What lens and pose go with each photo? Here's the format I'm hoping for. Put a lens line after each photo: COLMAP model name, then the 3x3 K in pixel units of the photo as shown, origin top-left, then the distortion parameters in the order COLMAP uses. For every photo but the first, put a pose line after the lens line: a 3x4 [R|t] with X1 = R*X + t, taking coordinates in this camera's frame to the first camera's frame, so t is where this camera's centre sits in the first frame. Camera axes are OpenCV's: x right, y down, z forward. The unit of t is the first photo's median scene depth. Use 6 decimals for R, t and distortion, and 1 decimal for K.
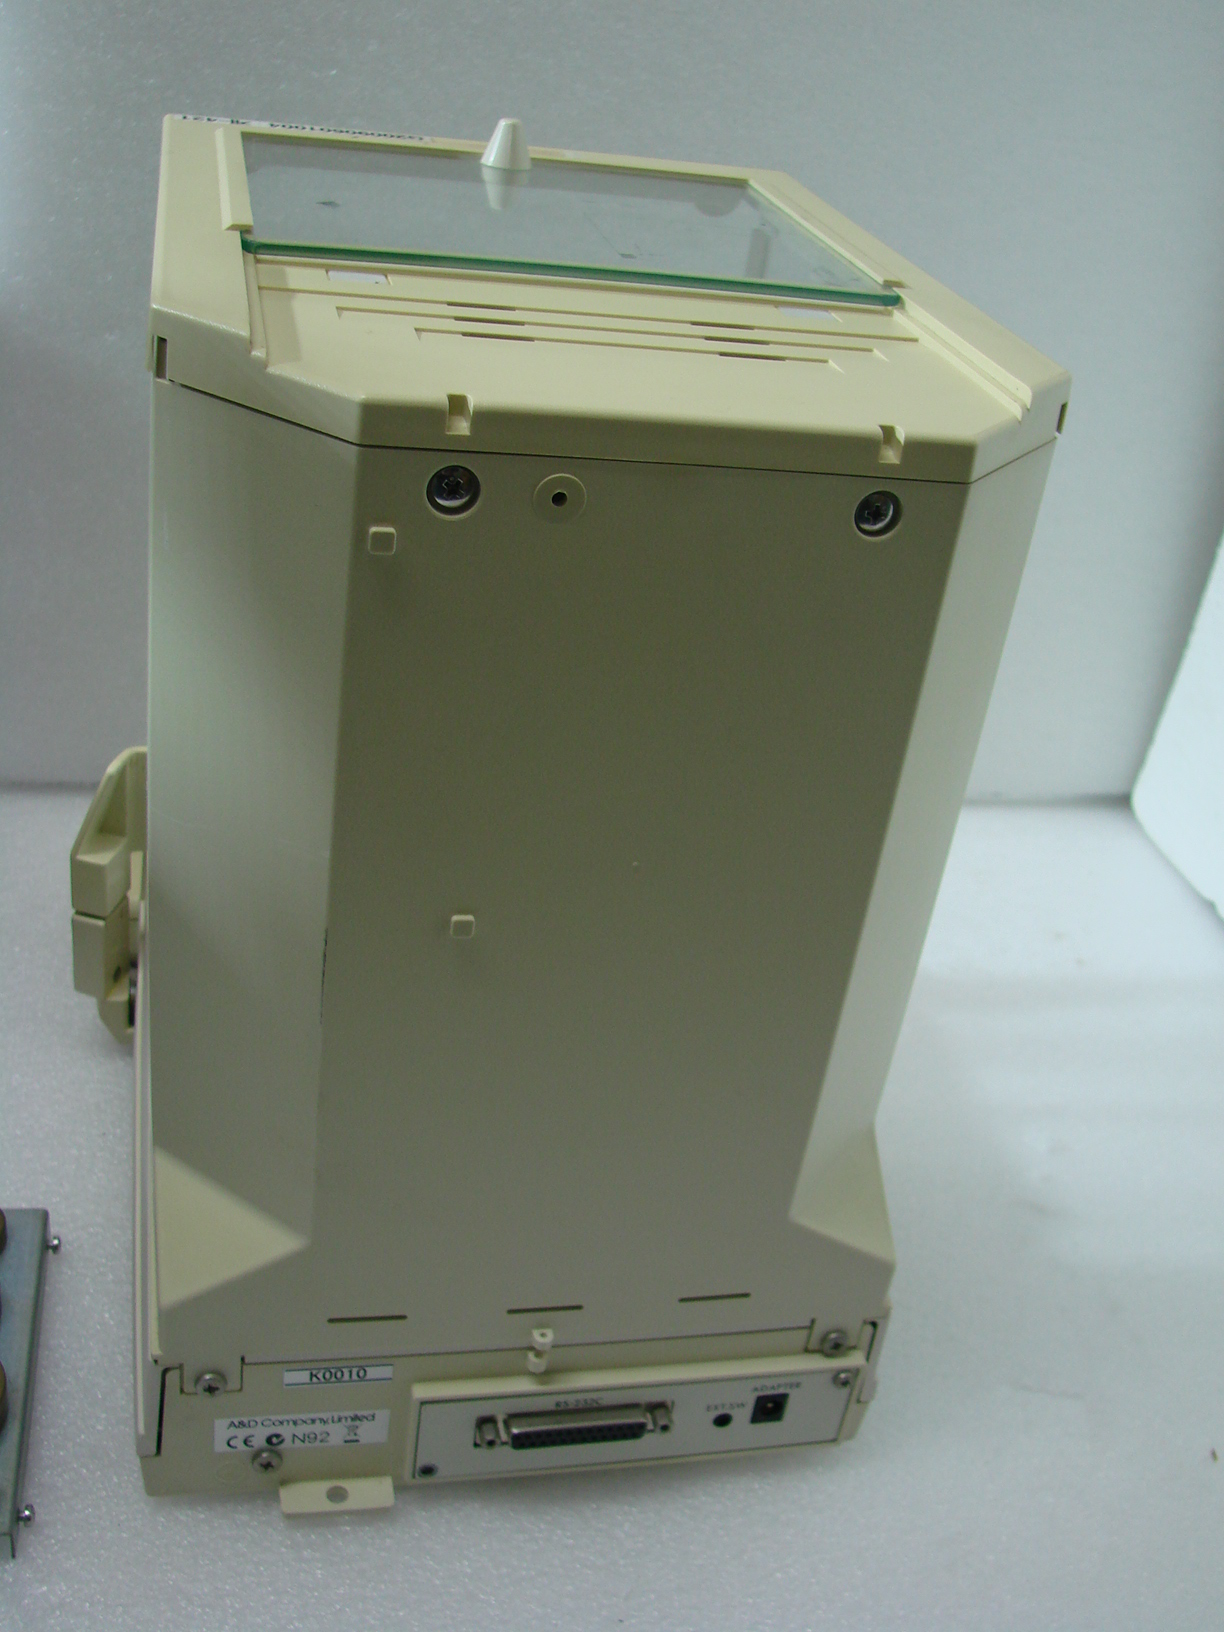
lens RADIAL K [[1740.4, 0, 604.3], [0, 1740.4, 806.3], [0, 0, 1]] dist [-0.149798, 0.000000]
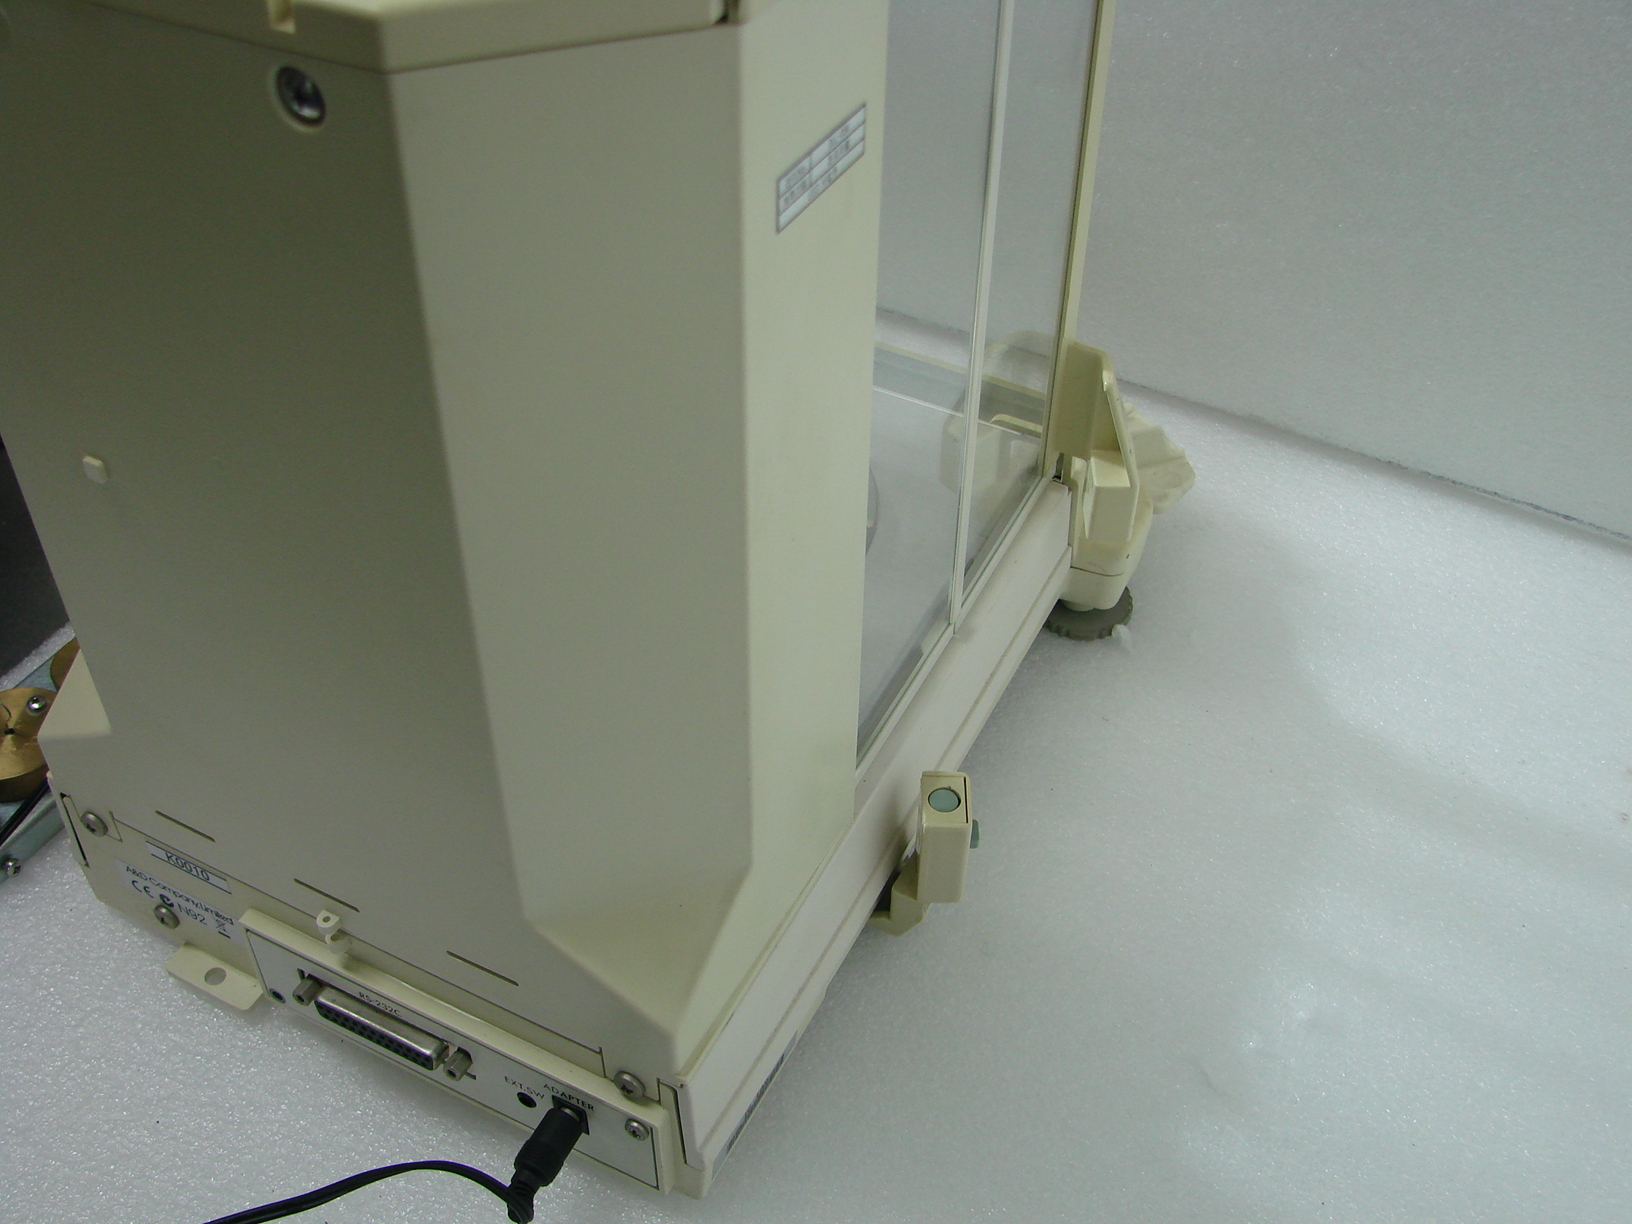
lens RADIAL K [[1740.4, 0, 813.8], [0, 1740.4, 615.1], [0, 0, 1]] dist [-0.149798, 0.000000]
pose [[0.772426, 0.340024, -0.536416, 0.608901], [-0.233101, 0.937446, 0.258570, -0.153336], [0.590782, -0.074687, 0.803367, 0.403743]]
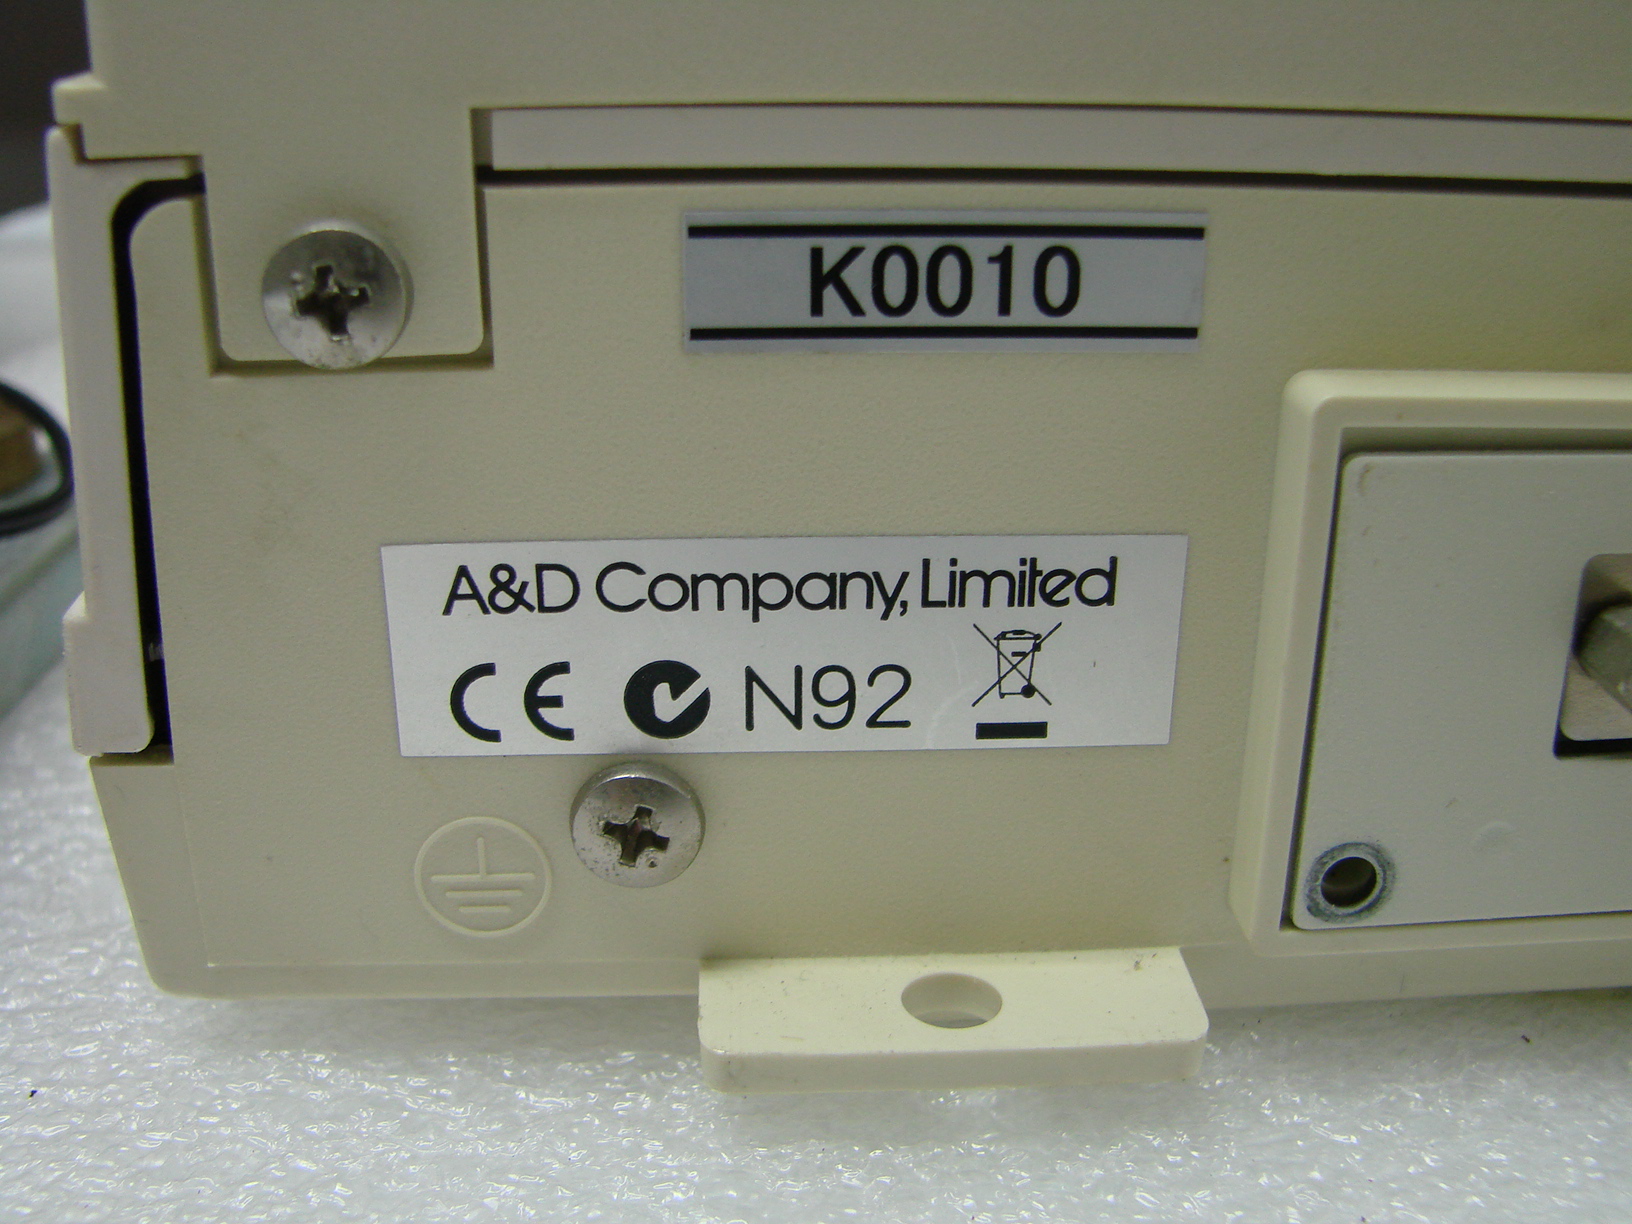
lens RADIAL K [[1740.4, 0, 826.1], [0, 1740.4, 627.7], [0, 0, 1]] dist [-0.149798, 0.000000]
pose [[0.978446, -0.054275, -0.199244, -0.126801], [0.028508, 0.991106, -0.129986, 0.390124], [0.204527, 0.121504, 0.971291, 0.773590]]
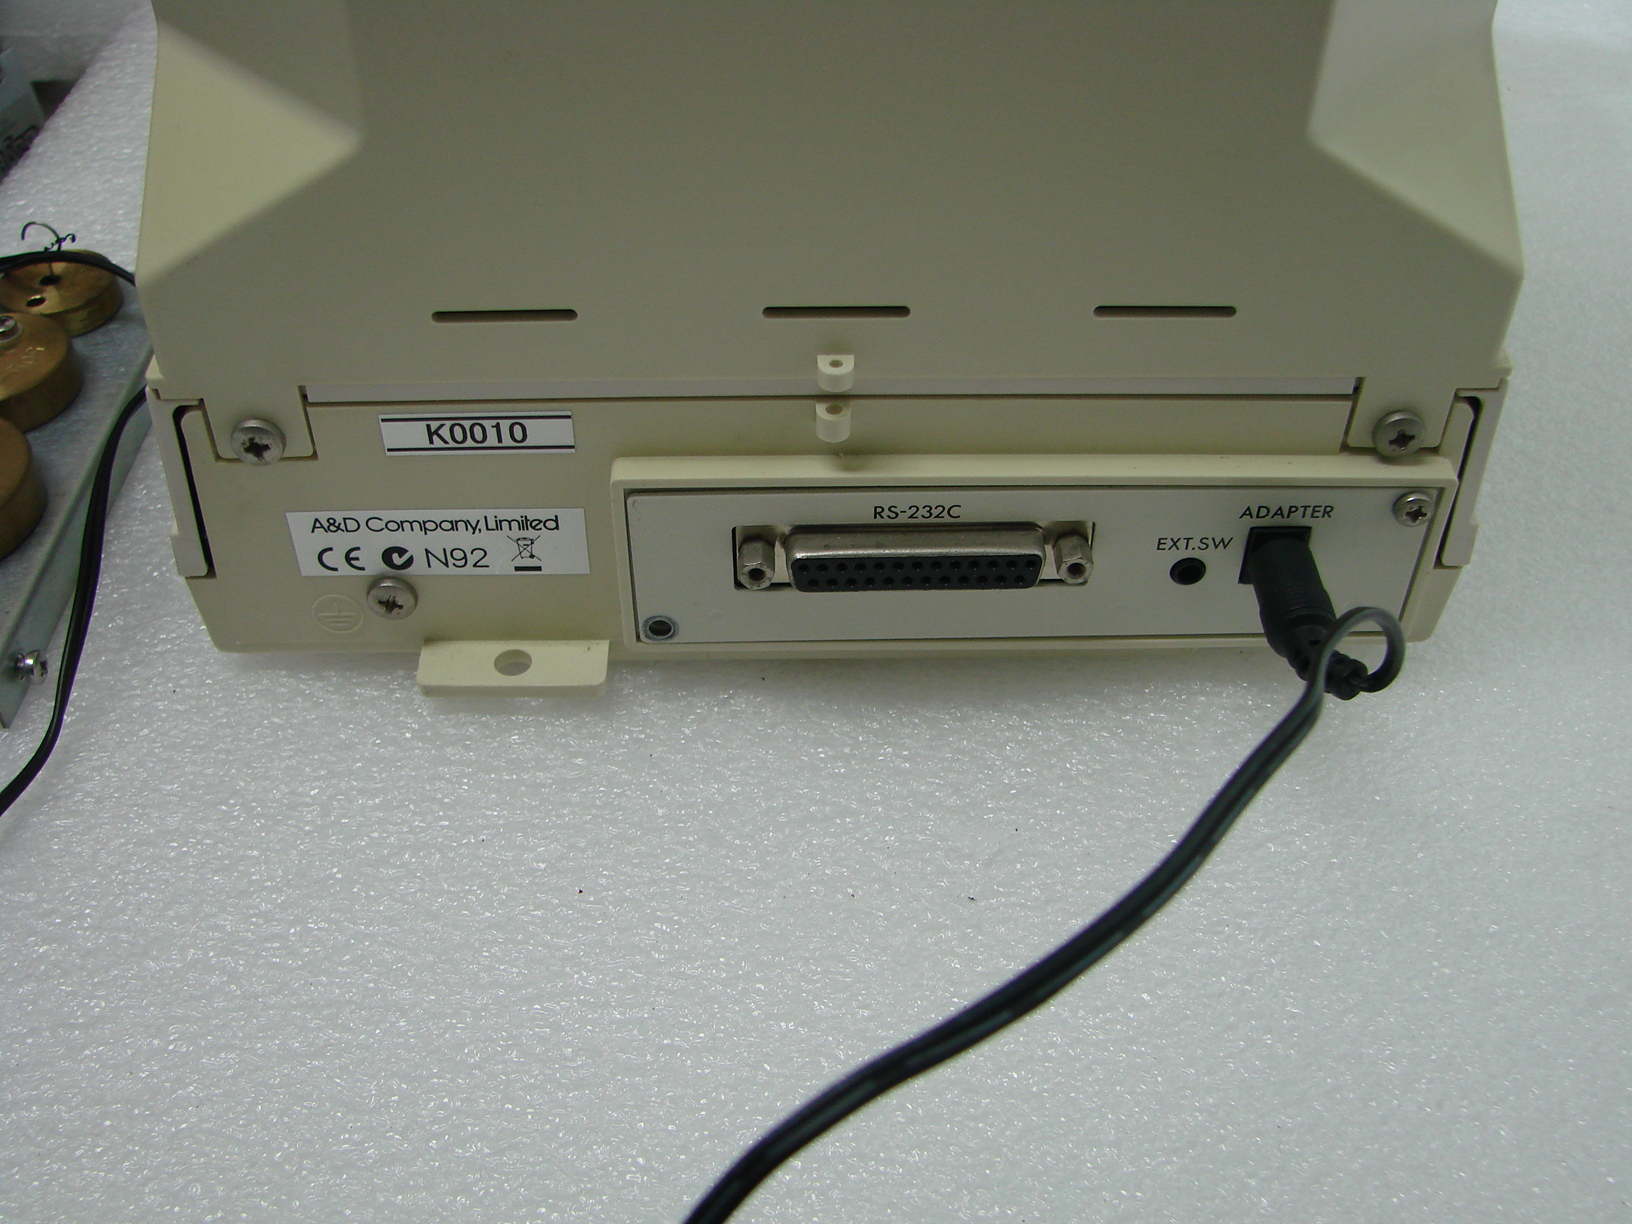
lens RADIAL K [[1740.4, 0, 788.6], [0, 1740.4, 618.6], [0, 0, 1]] dist [-0.149798, 0.000000]
pose [[0.971437, 0.040069, -0.233888, 0.079022], [0.016057, 0.972282, 0.233261, 0.253087], [0.236752, -0.230354, 0.943867, 0.453615]]
